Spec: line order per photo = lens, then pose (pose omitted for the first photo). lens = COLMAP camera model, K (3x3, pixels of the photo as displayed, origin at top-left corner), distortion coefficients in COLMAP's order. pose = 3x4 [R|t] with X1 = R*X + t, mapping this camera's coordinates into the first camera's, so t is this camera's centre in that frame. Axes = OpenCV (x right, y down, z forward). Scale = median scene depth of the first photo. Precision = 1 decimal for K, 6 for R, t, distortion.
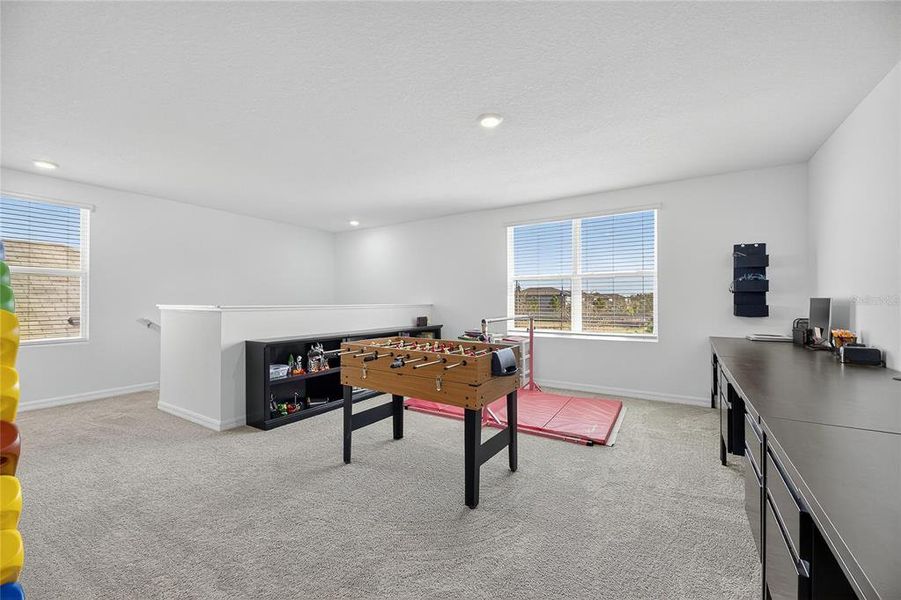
lens RADIAL K [[368.5, 0, 455.2], [0, 368.5, 311.1], [0, 0, 1]] dist [-0.002029, -0.000572]
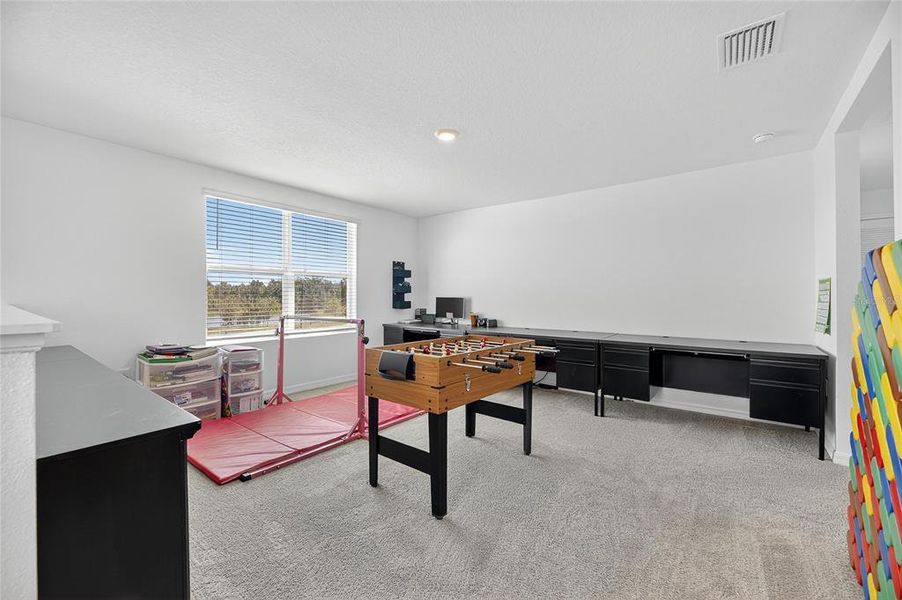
lens RADIAL K [[360.8, 0, 455.9], [0, 360.8, 306.9], [0, 0, 1]] dist [-0.001399, -0.000410]
pose [[0.092823, -0.022915, 0.995419, -0.626807], [0.022259, 0.999533, 0.020934, -0.016832], [-0.995434, 0.020214, 0.093290, 0.560094]]
